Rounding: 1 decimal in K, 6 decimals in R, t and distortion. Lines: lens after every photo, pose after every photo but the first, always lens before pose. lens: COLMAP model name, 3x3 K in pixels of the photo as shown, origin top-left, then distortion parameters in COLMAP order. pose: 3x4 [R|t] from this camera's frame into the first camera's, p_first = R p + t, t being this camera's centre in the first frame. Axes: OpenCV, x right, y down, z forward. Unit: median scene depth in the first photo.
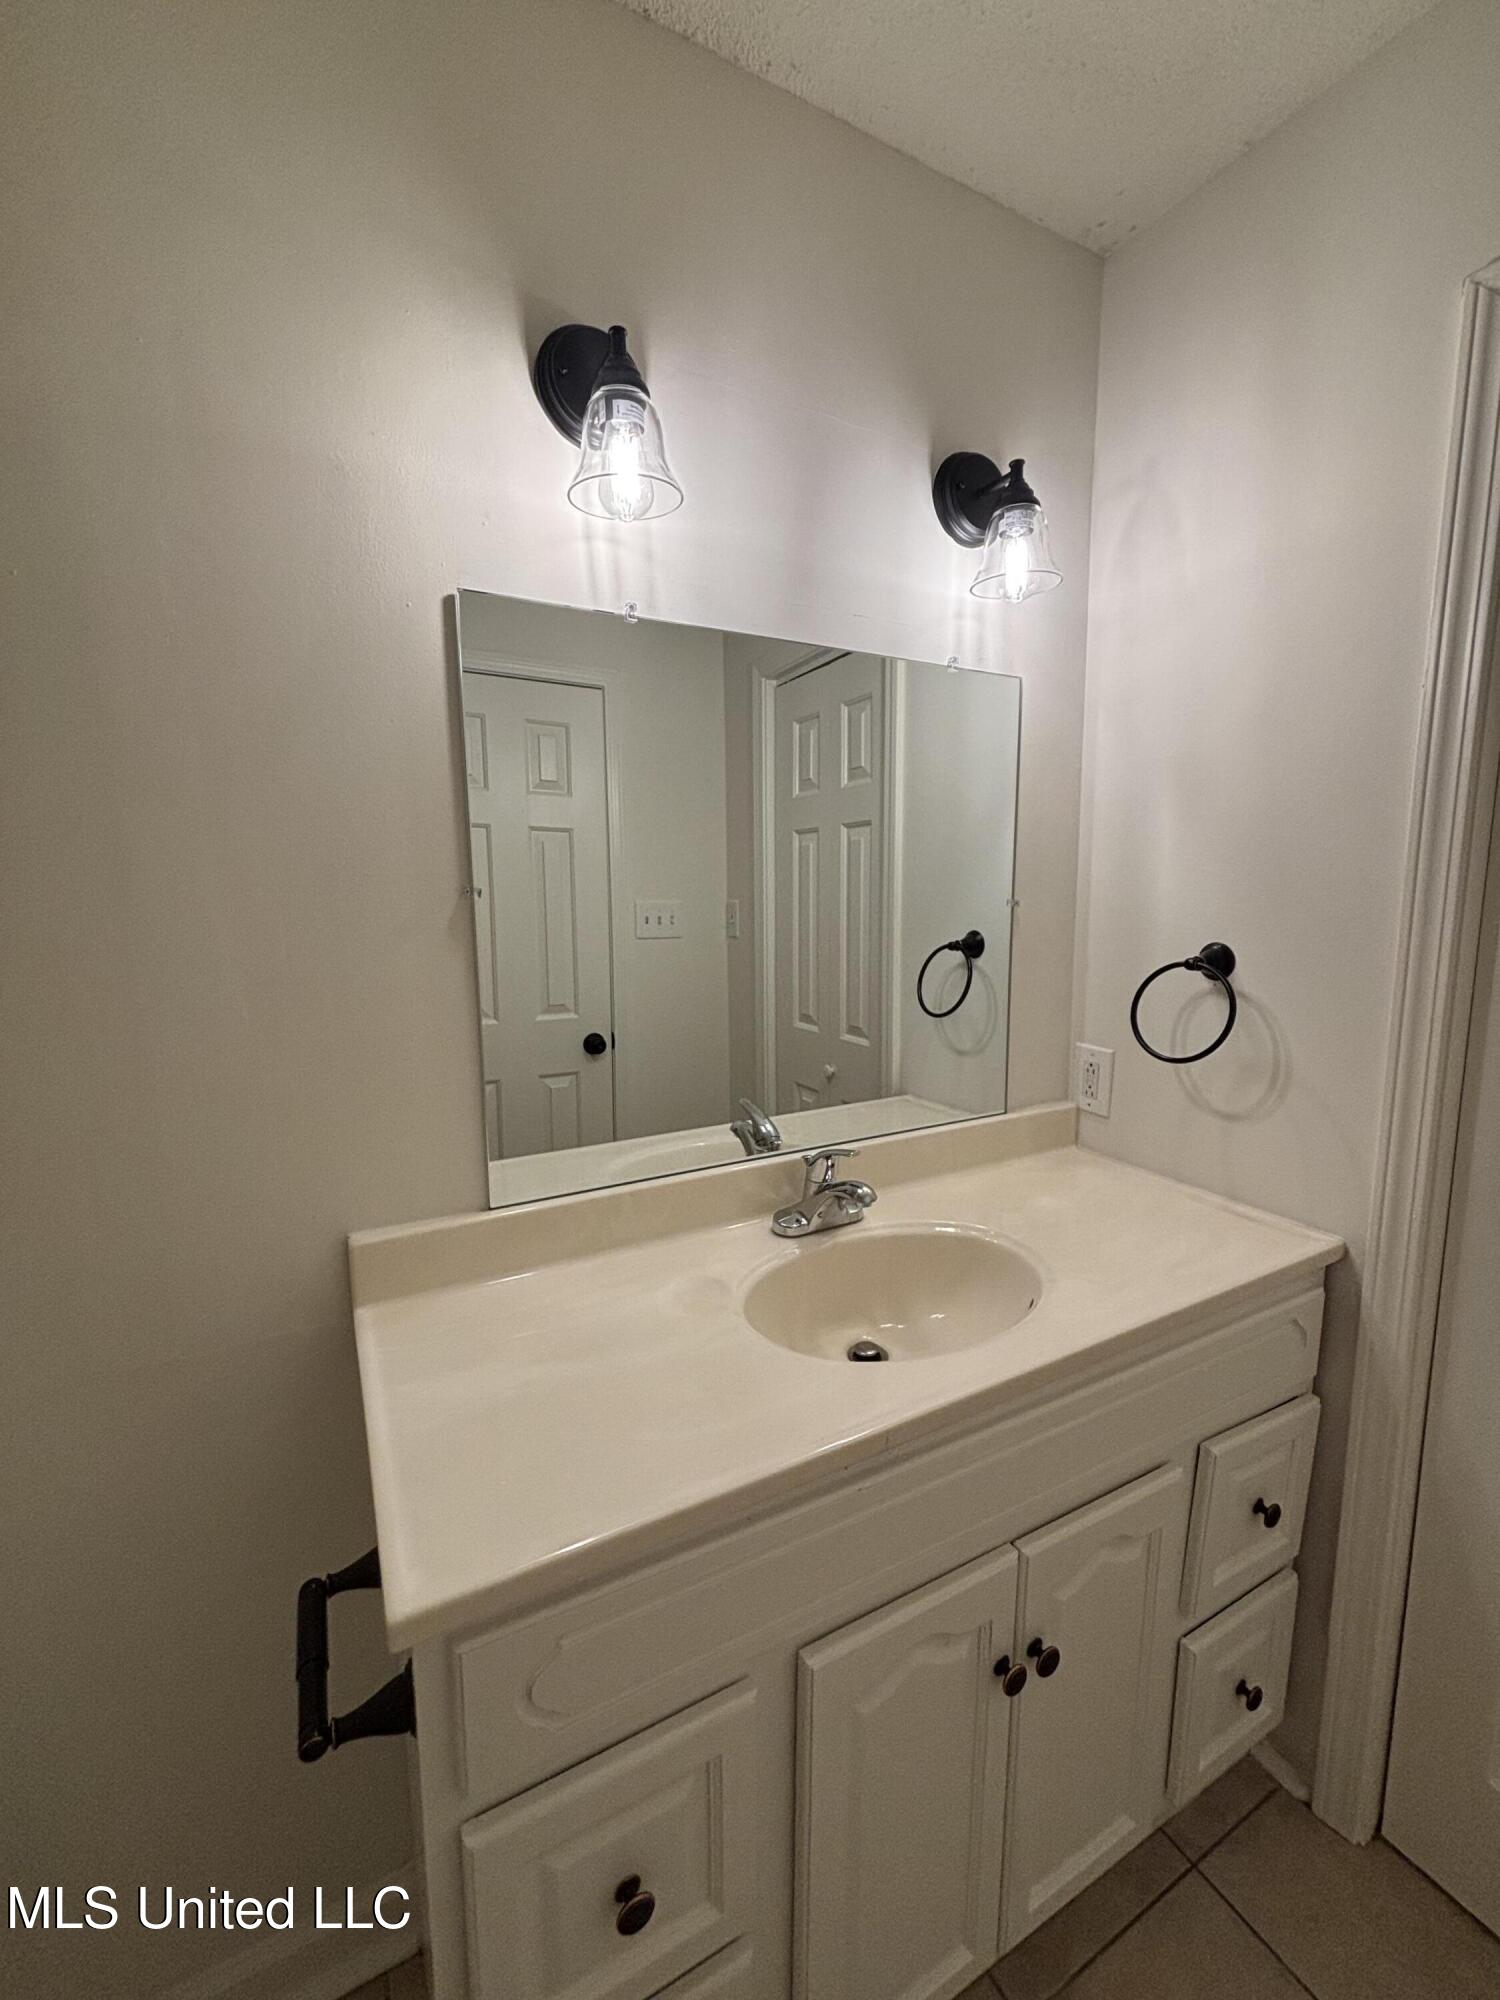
lens RADIAL K [[806.9, 0, 746.1], [0, 806.9, 990.3], [0, 0, 1]] dist [-0.003234, 0.004358]
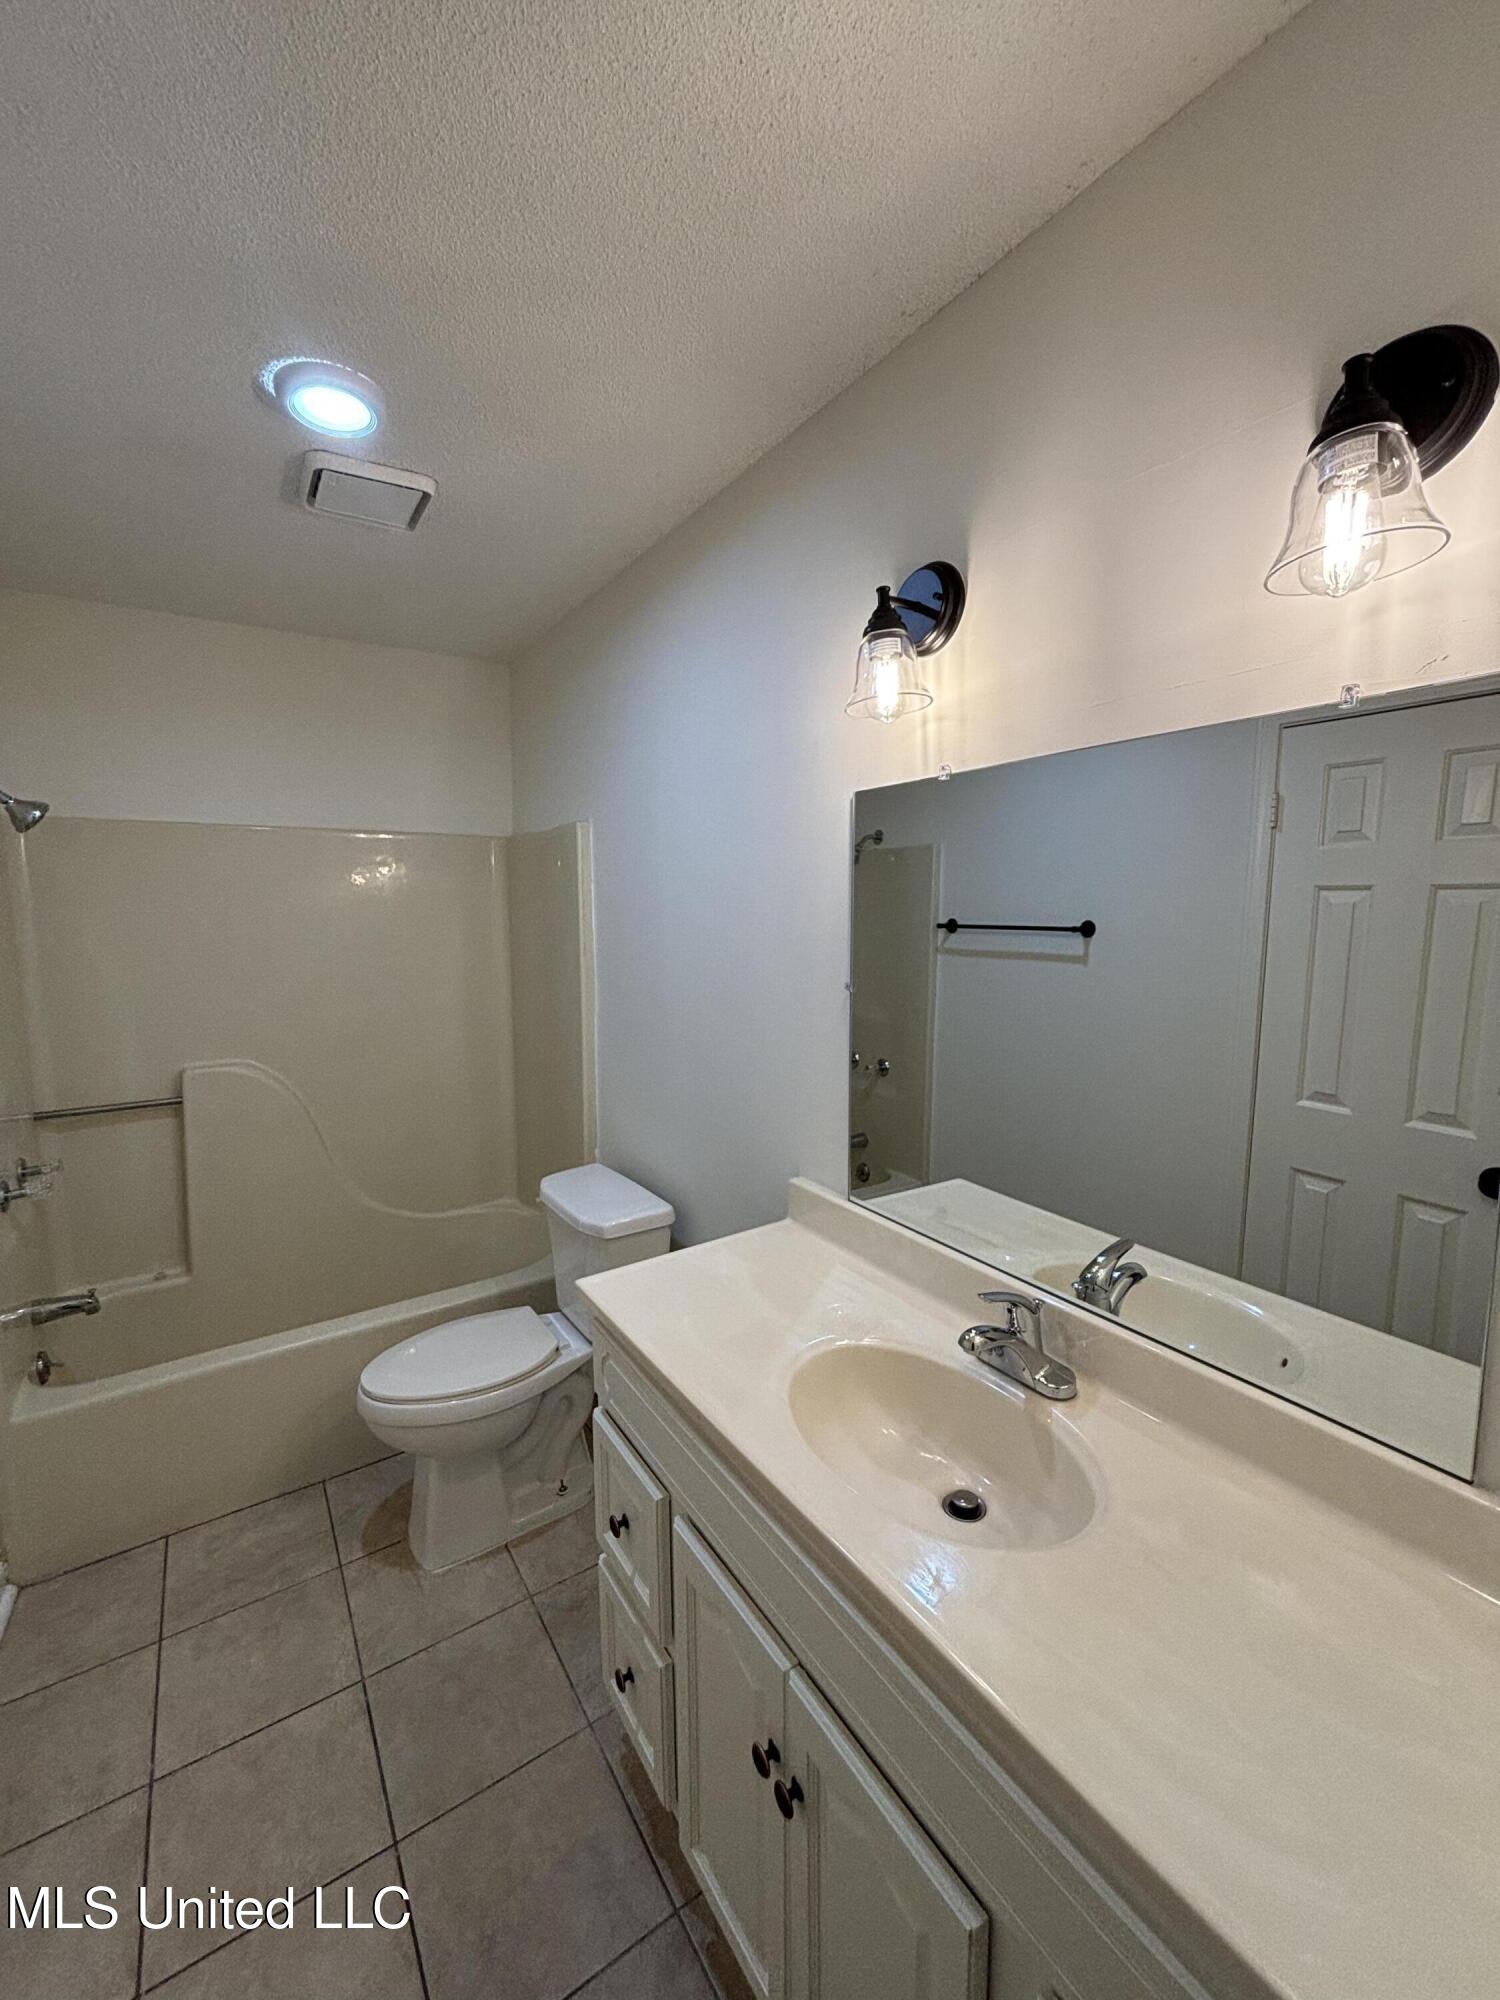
lens RADIAL K [[806.9, 0, 749.8], [0, 806.9, 984.9], [0, 0, 1]] dist [-0.003234, 0.004358]
pose [[0.094921, 0.102773, -0.990165, 1.061046], [-0.117102, 0.988904, 0.091416, -0.227881], [0.988573, 0.107273, 0.105903, 0.613821]]
